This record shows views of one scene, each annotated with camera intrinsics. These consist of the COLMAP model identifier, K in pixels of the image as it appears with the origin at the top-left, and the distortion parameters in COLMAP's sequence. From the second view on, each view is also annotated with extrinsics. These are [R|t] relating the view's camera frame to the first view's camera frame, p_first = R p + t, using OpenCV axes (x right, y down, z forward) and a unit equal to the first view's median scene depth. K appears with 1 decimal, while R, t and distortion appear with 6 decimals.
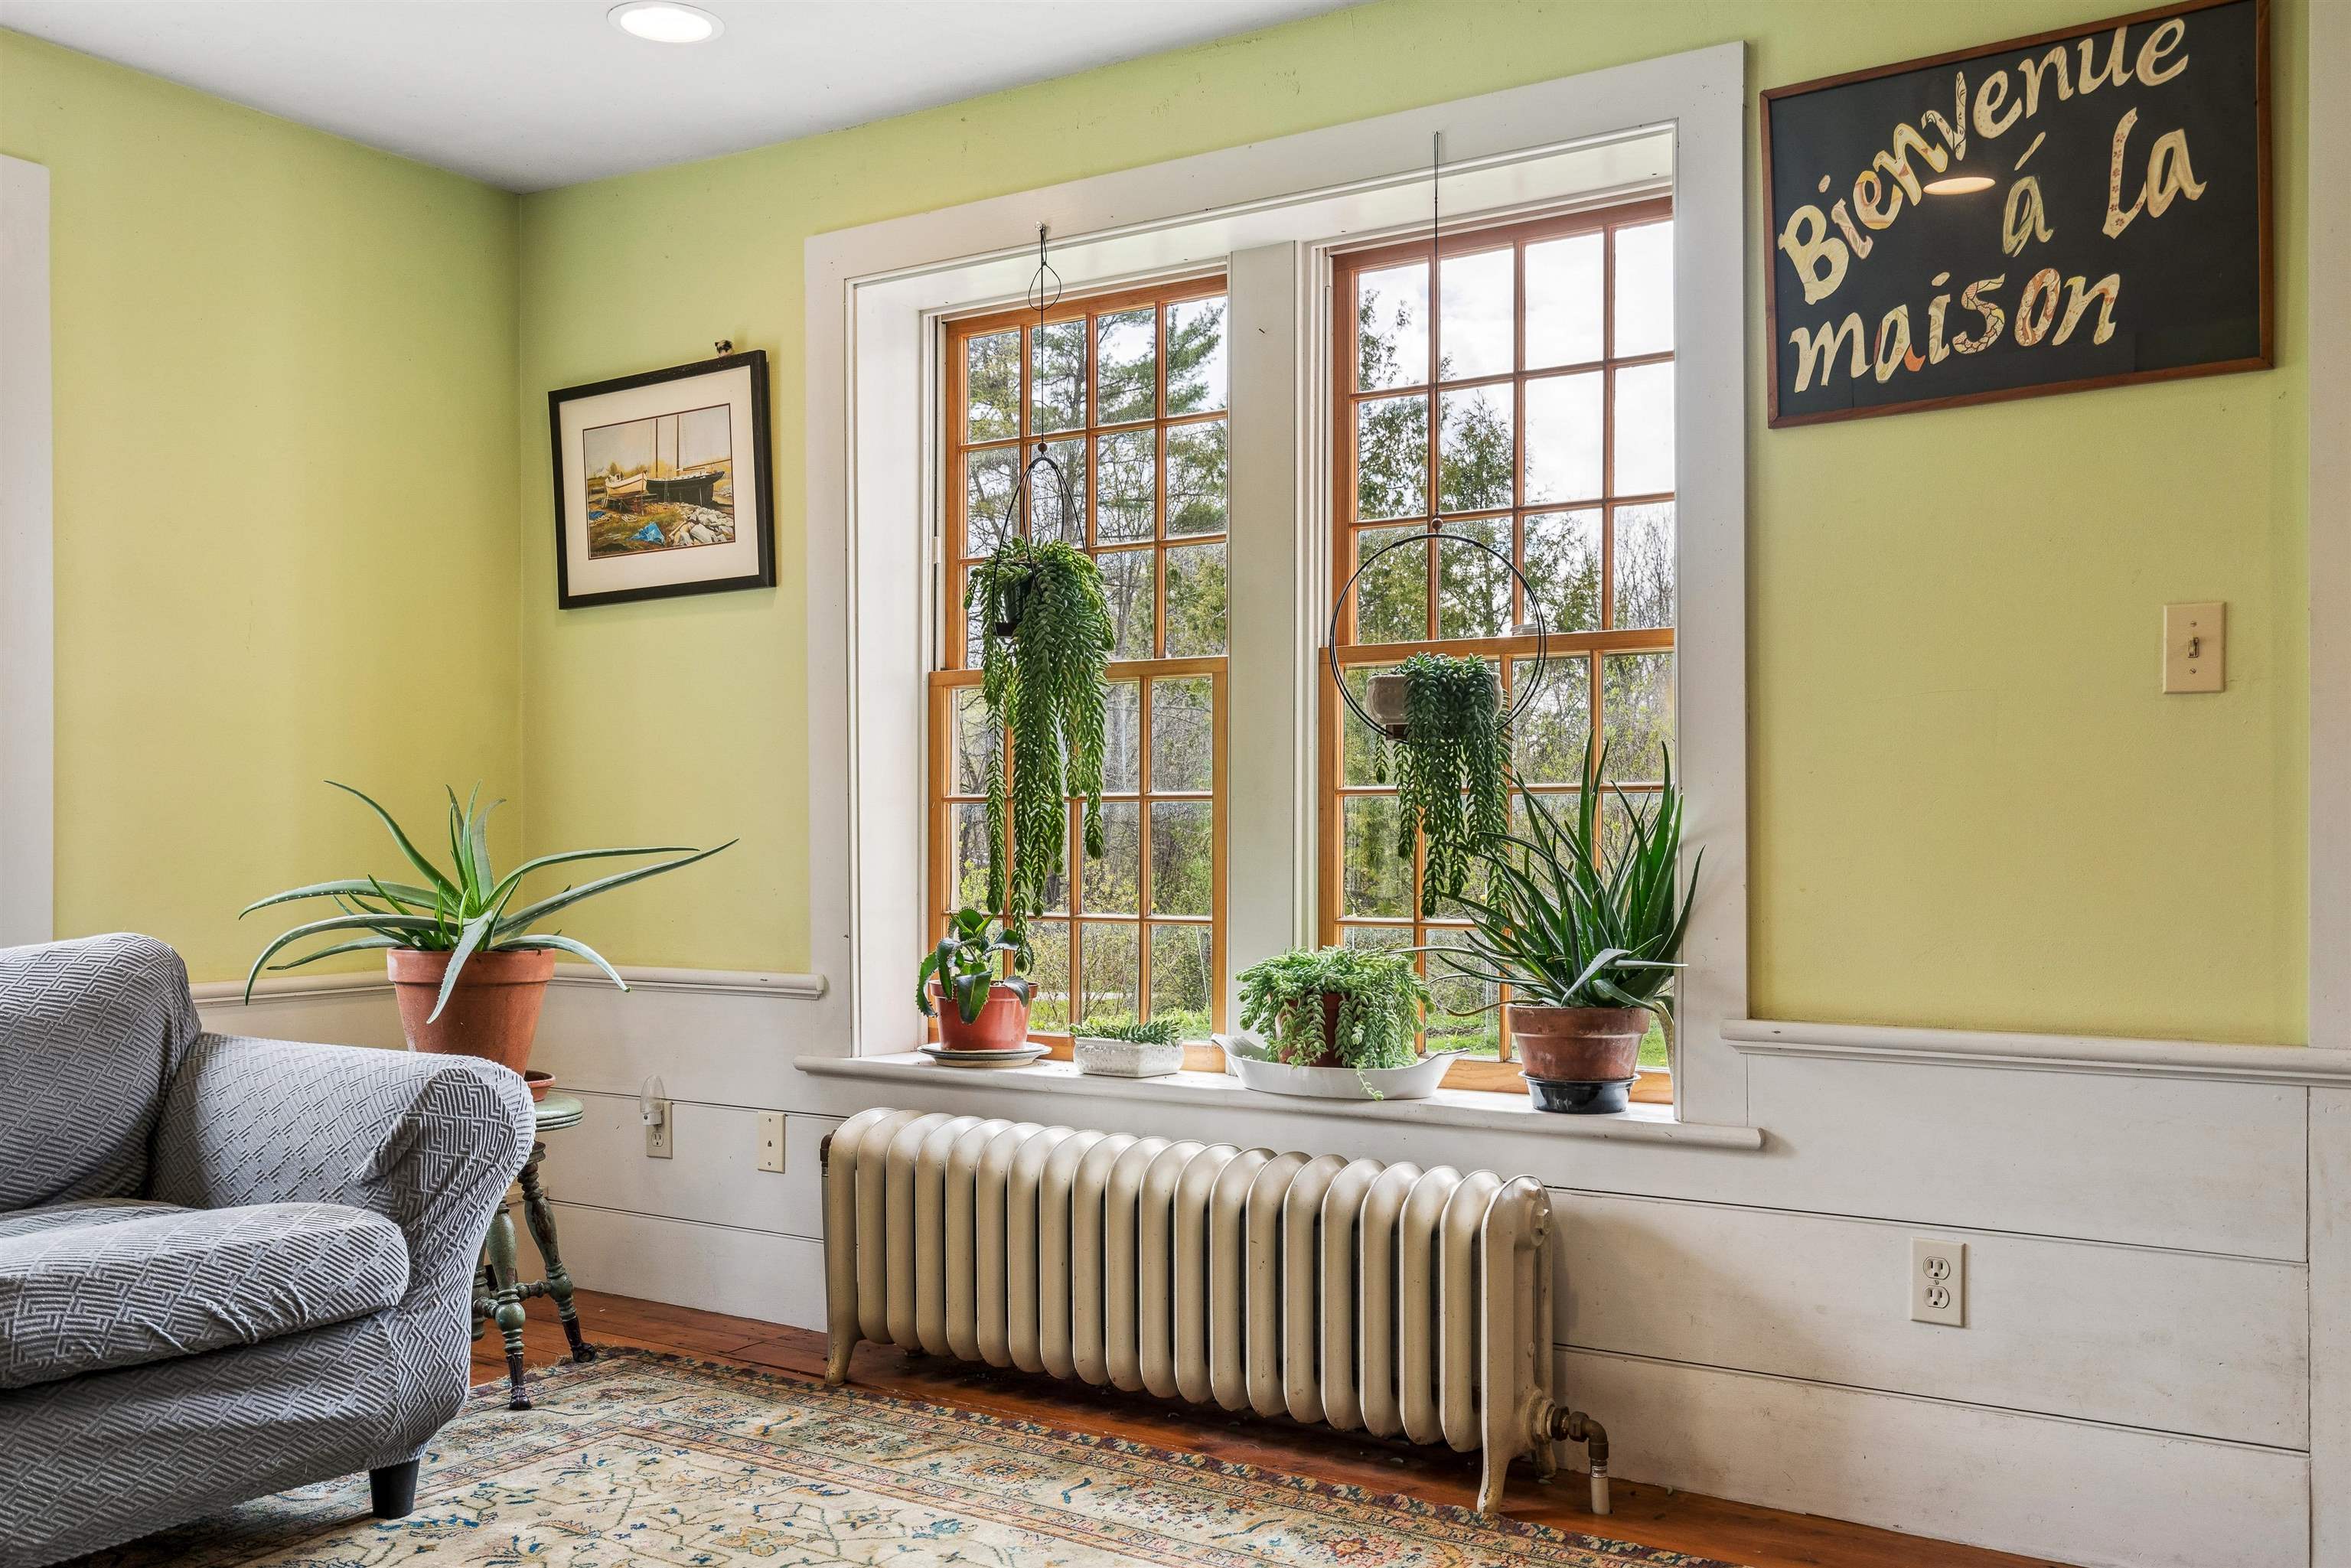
lens RADIAL K [[2090.7, 0, 1171.2], [0, 2090.7, 831.8], [0, 0, 1]] dist [0.010952, 0.003962]
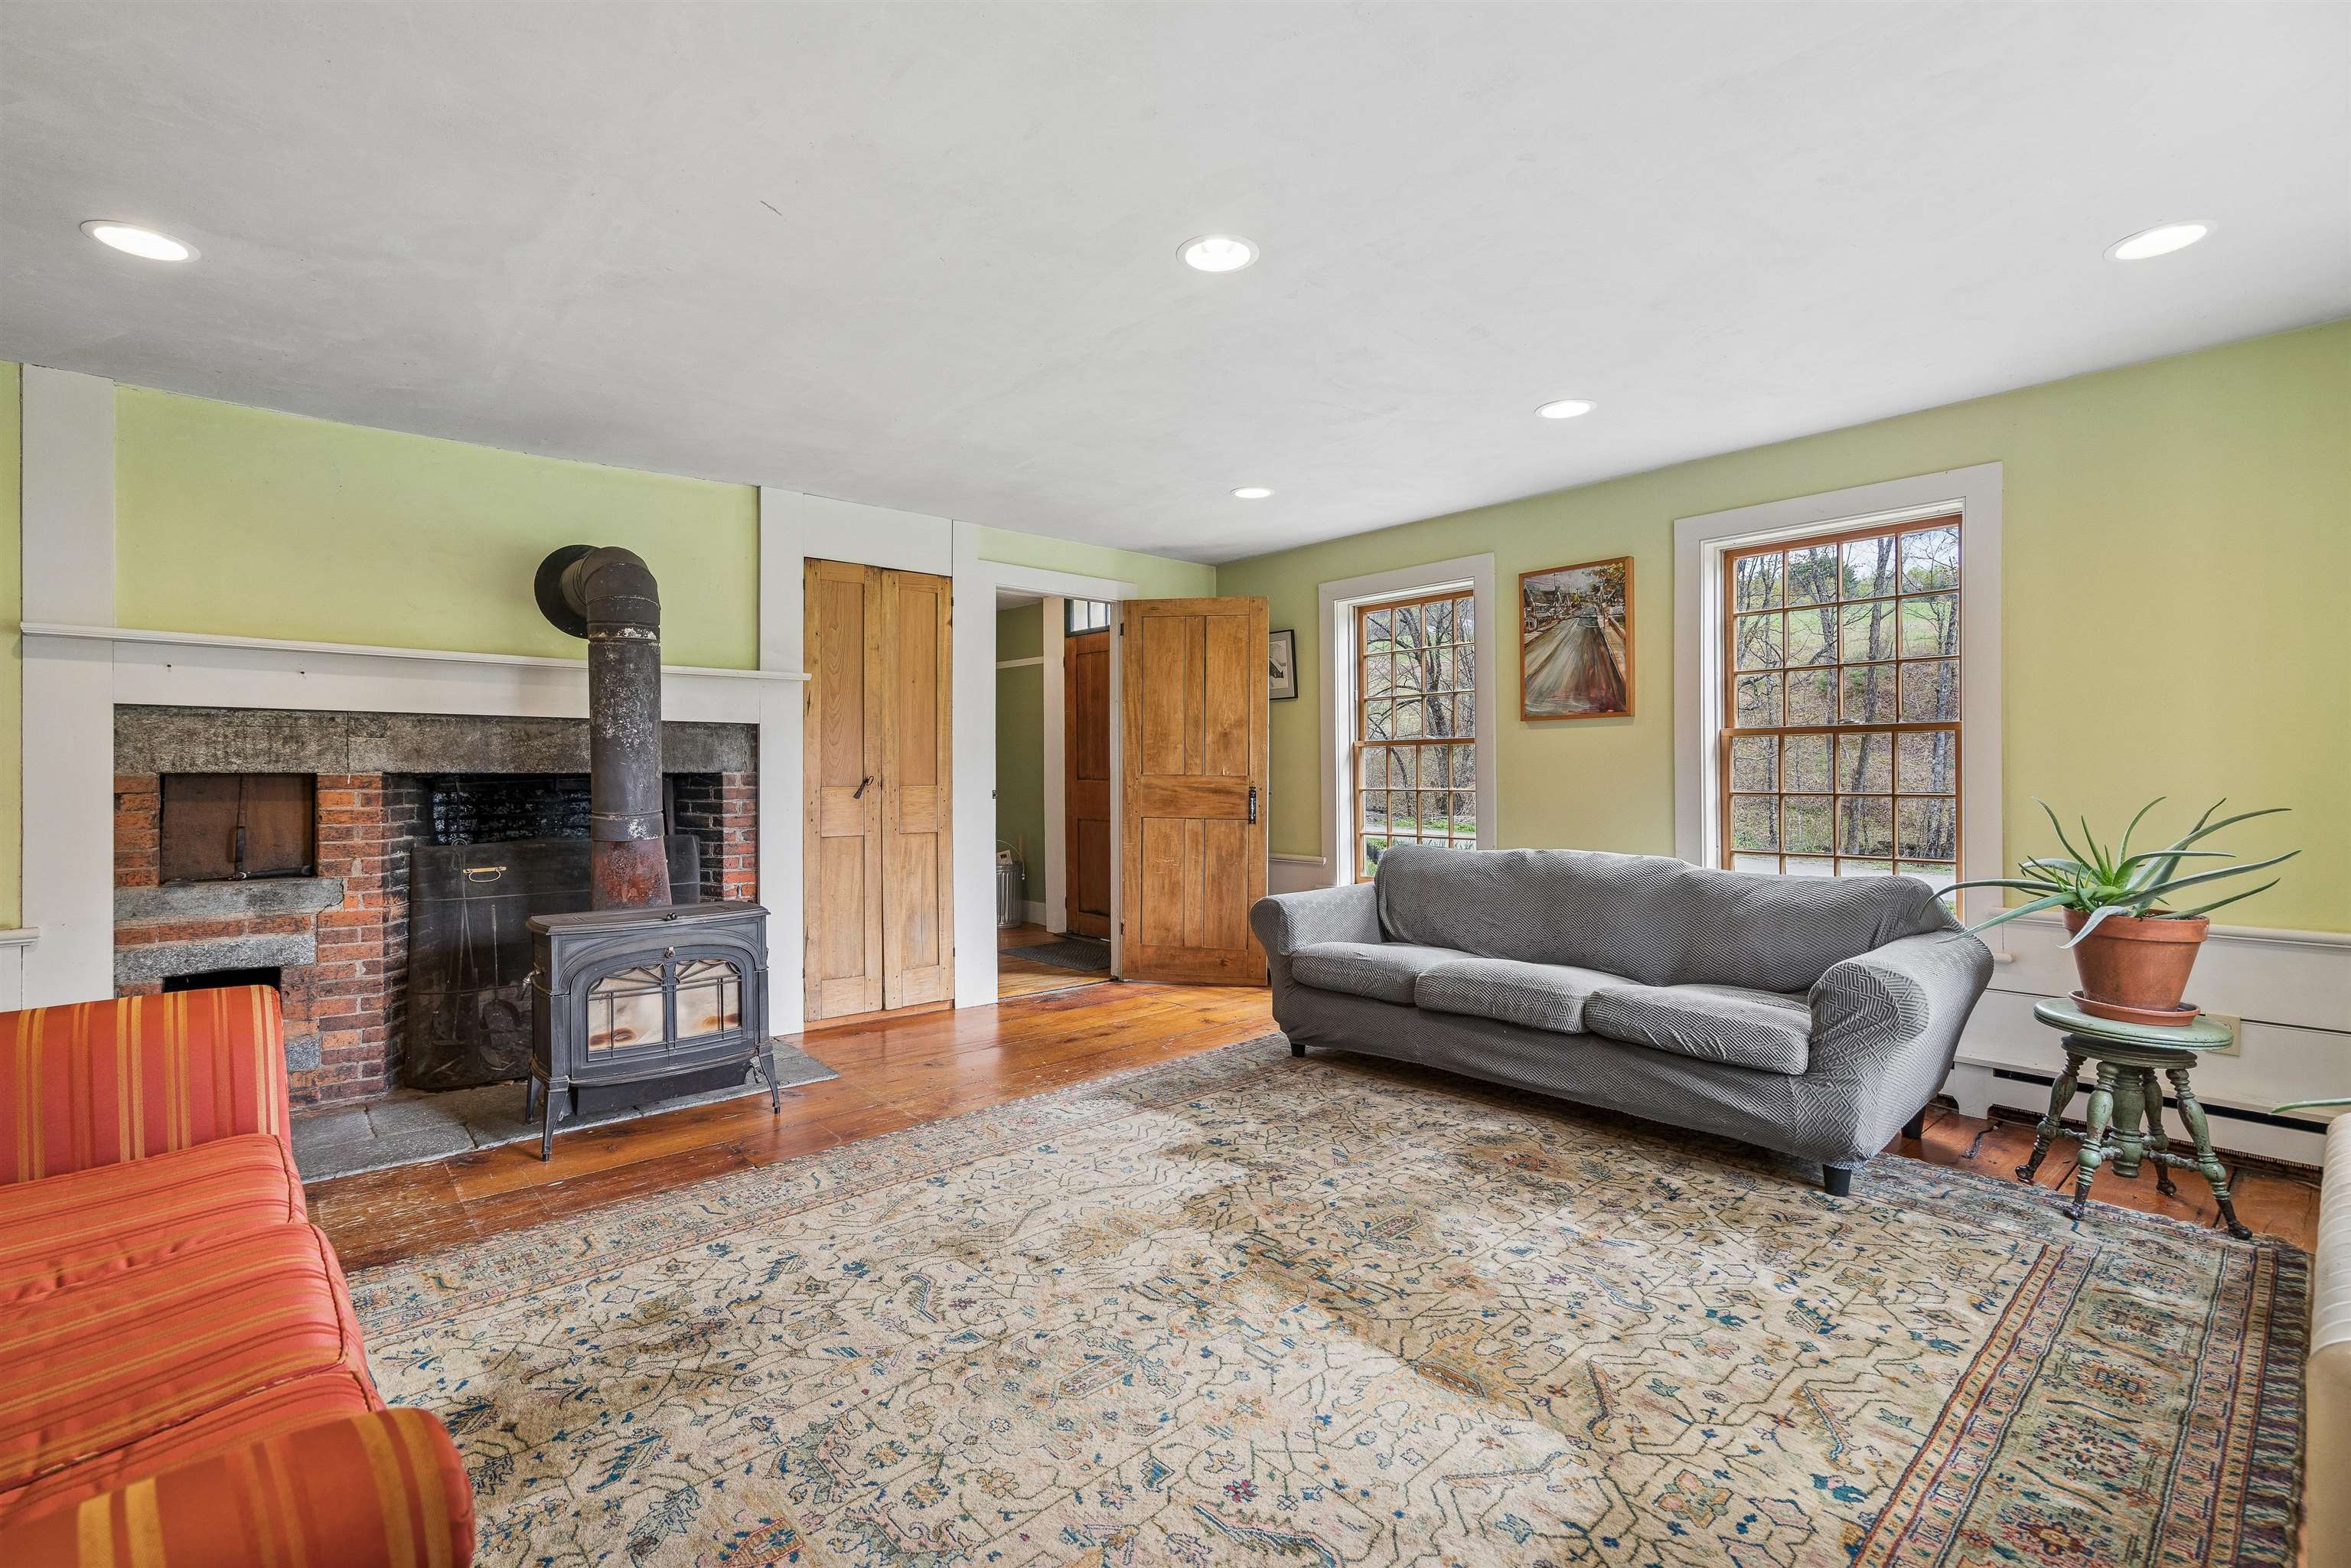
lens RADIAL K [[1065.9, 0, 1176.2], [0, 1065.9, 779.8], [0, 0, 1]] dist [-0.002072, 0.000419]
pose [[-0.255140, 0.009805, -0.966854, 0.683865], [-0.010284, 0.999865, 0.012853, -0.049746], [0.966849, 0.013223, -0.255005, 0.653526]]
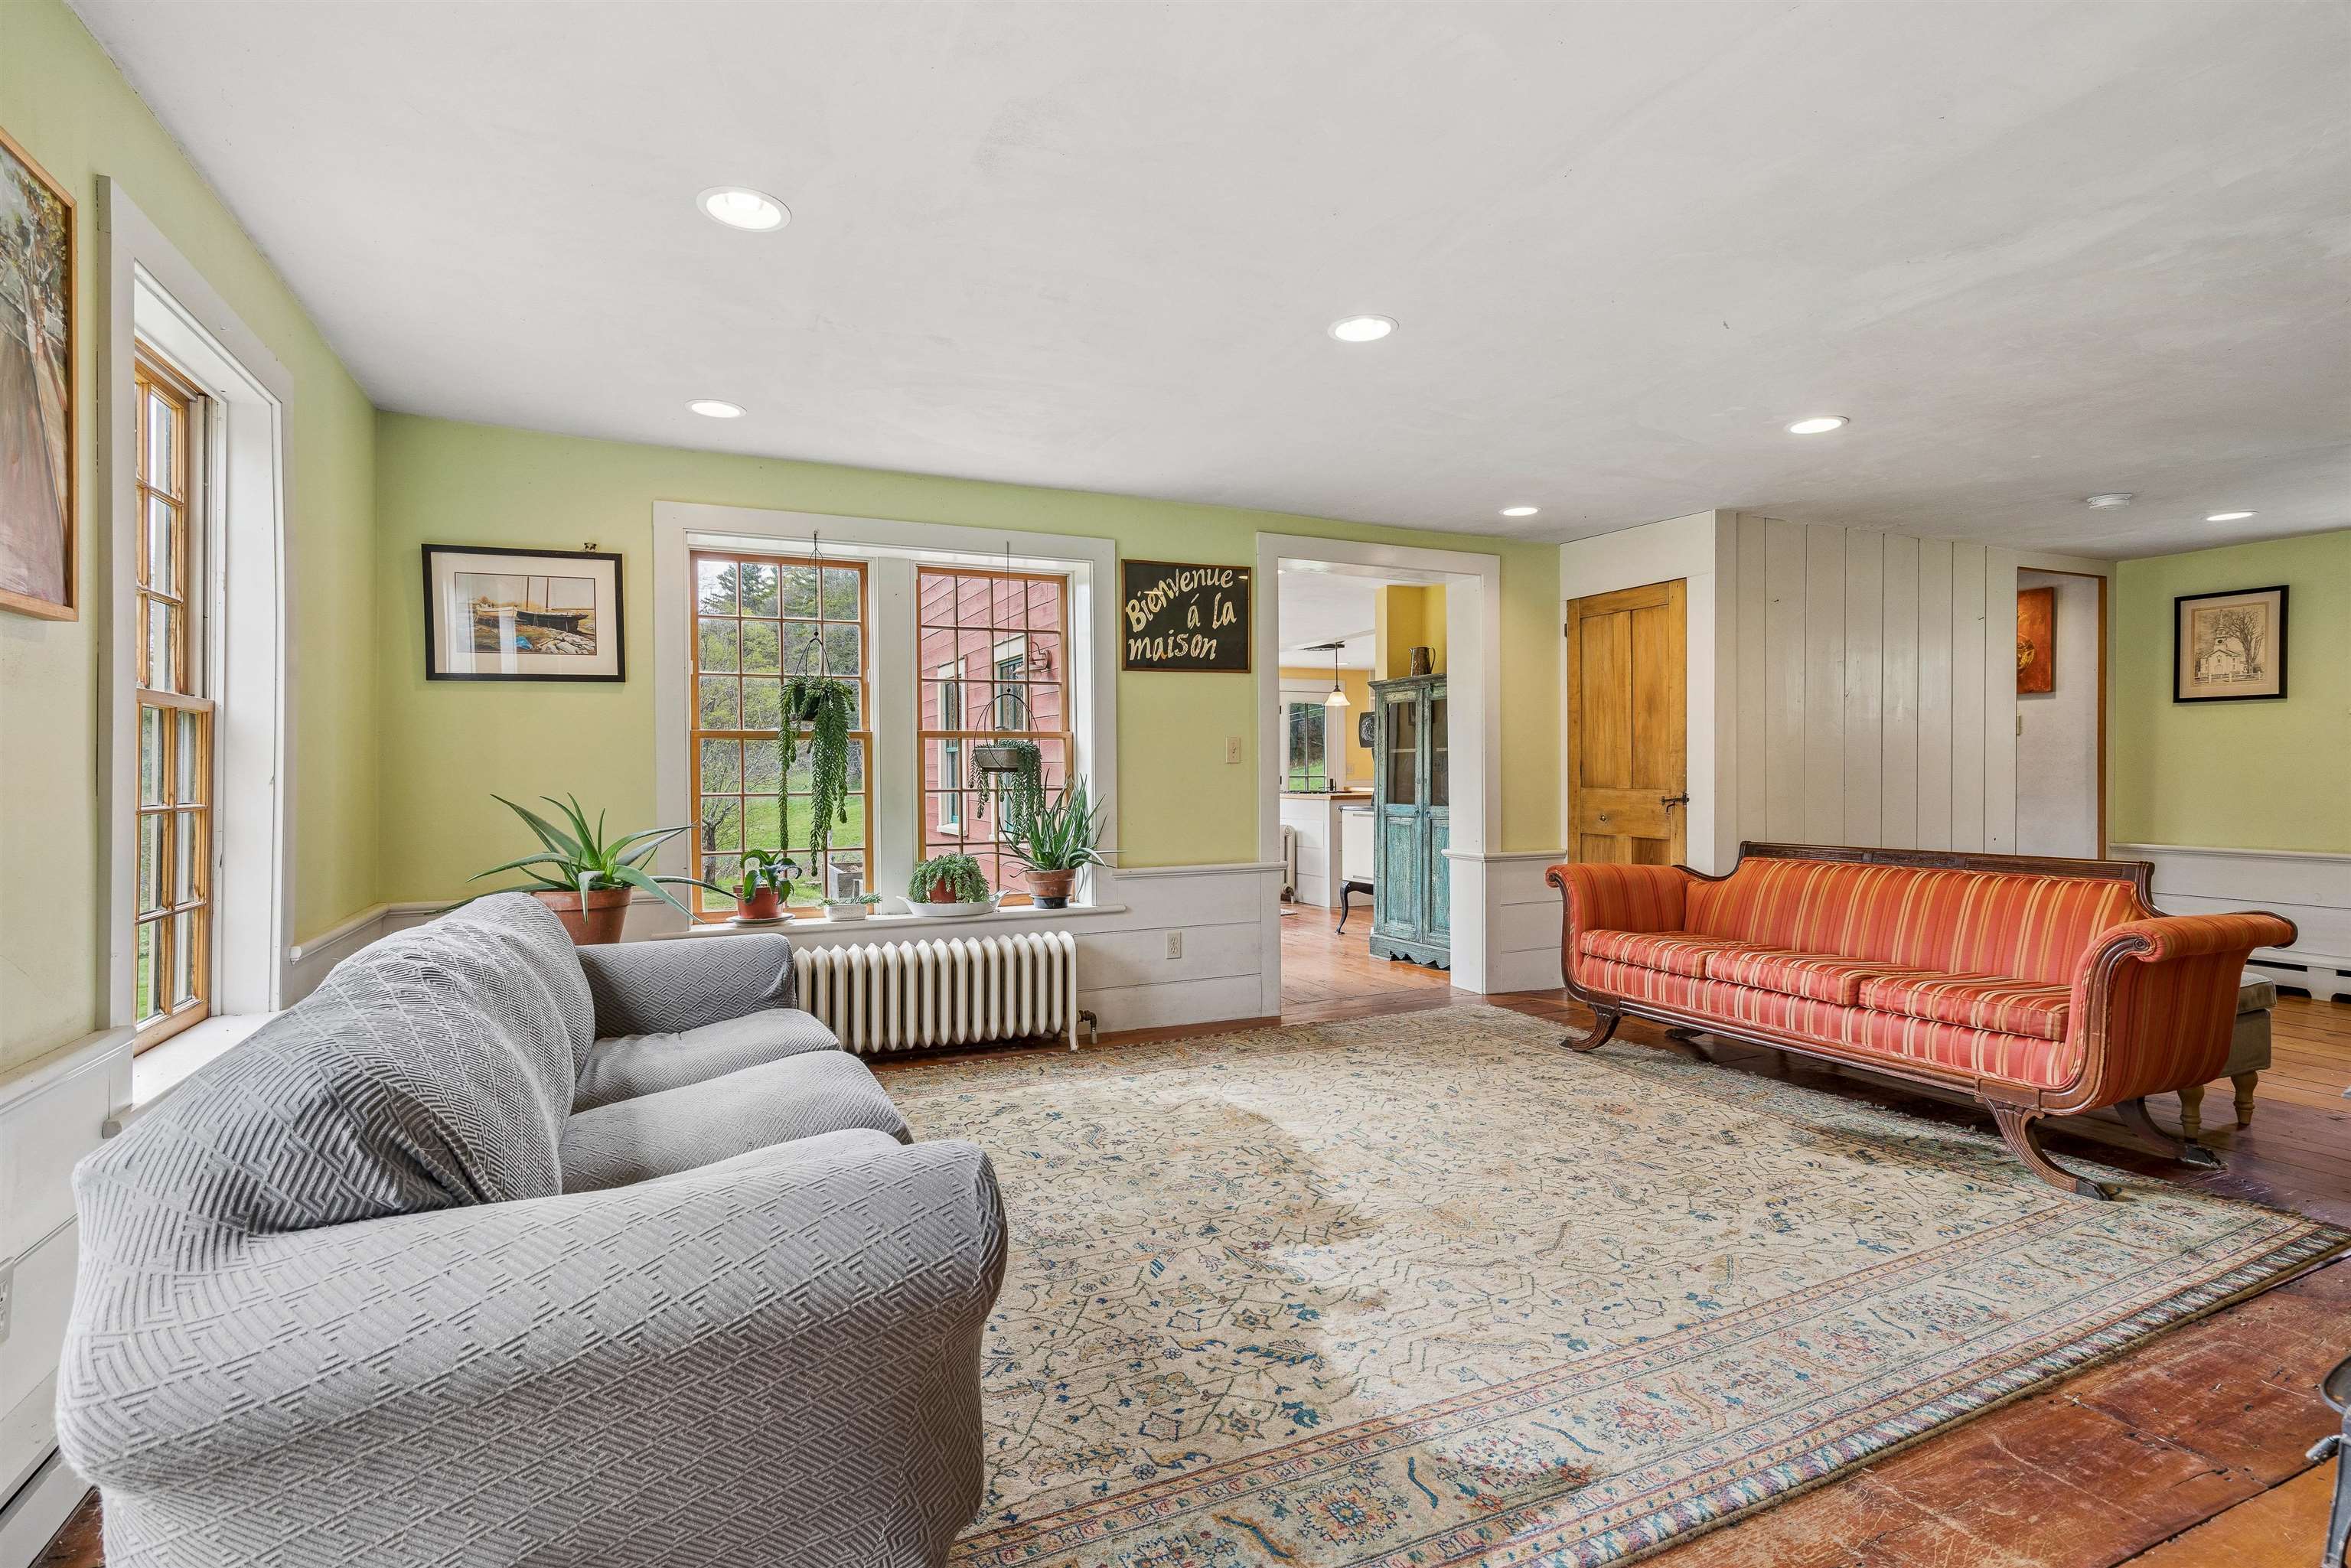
lens RADIAL K [[1125.9, 0, 1175.5], [0, 1125.9, 784.0], [0, 0, 1]] dist [-0.000894, 0.000344]
pose [[0.518135, -0.005511, 0.855281, -1.055902], [0.013425, 0.999908, -0.001690, -0.026697], [-0.855194, 0.012357, 0.518161, 0.101434]]
